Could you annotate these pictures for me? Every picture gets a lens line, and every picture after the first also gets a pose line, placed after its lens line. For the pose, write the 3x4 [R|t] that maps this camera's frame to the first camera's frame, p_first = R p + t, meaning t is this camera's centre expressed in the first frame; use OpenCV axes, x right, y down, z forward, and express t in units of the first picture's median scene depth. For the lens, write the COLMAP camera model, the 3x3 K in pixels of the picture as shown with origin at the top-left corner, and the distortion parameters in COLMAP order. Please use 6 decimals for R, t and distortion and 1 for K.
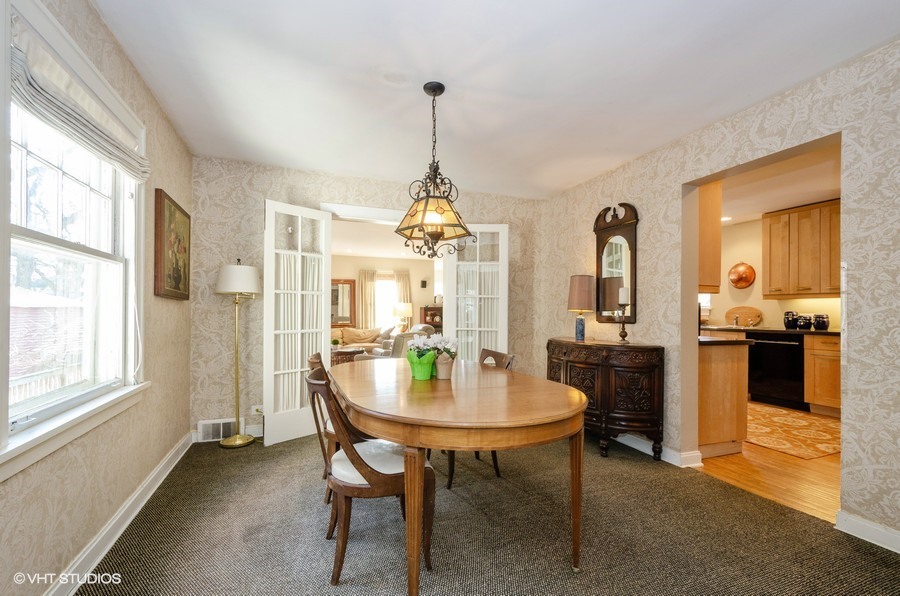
lens RADIAL K [[389.5, 0, 449.6], [0, 389.5, 307.7], [0, 0, 1]] dist [0.003090, -0.000557]
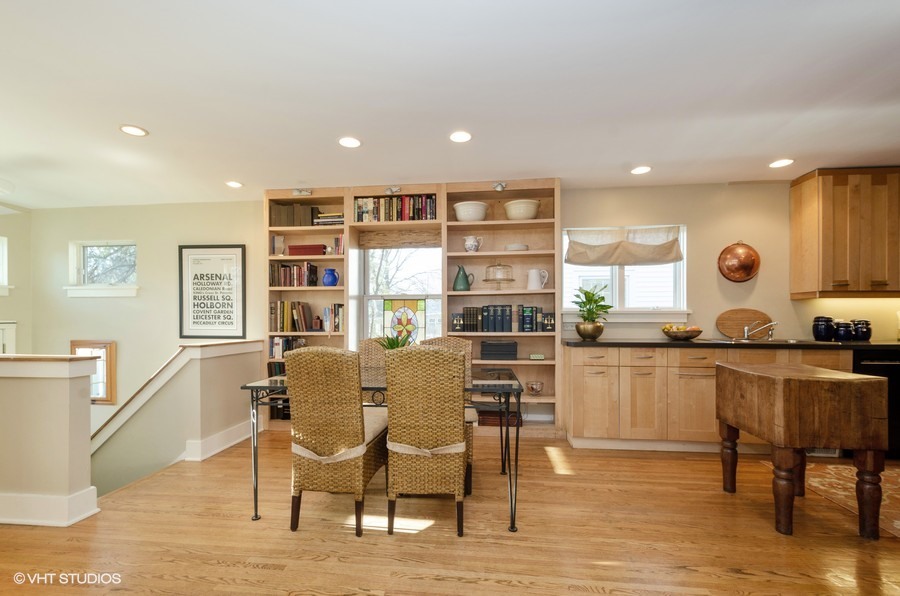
lens RADIAL K [[389.5, 0, 435.1], [0, 389.5, 321.8], [0, 0, 1]] dist [0.003090, -0.000557]
pose [[0.458075, -0.003162, 0.888908, -0.106713], [-0.004882, 0.999970, 0.006073, 0.022816], [-0.888900, -0.007122, 0.458046, 1.478145]]
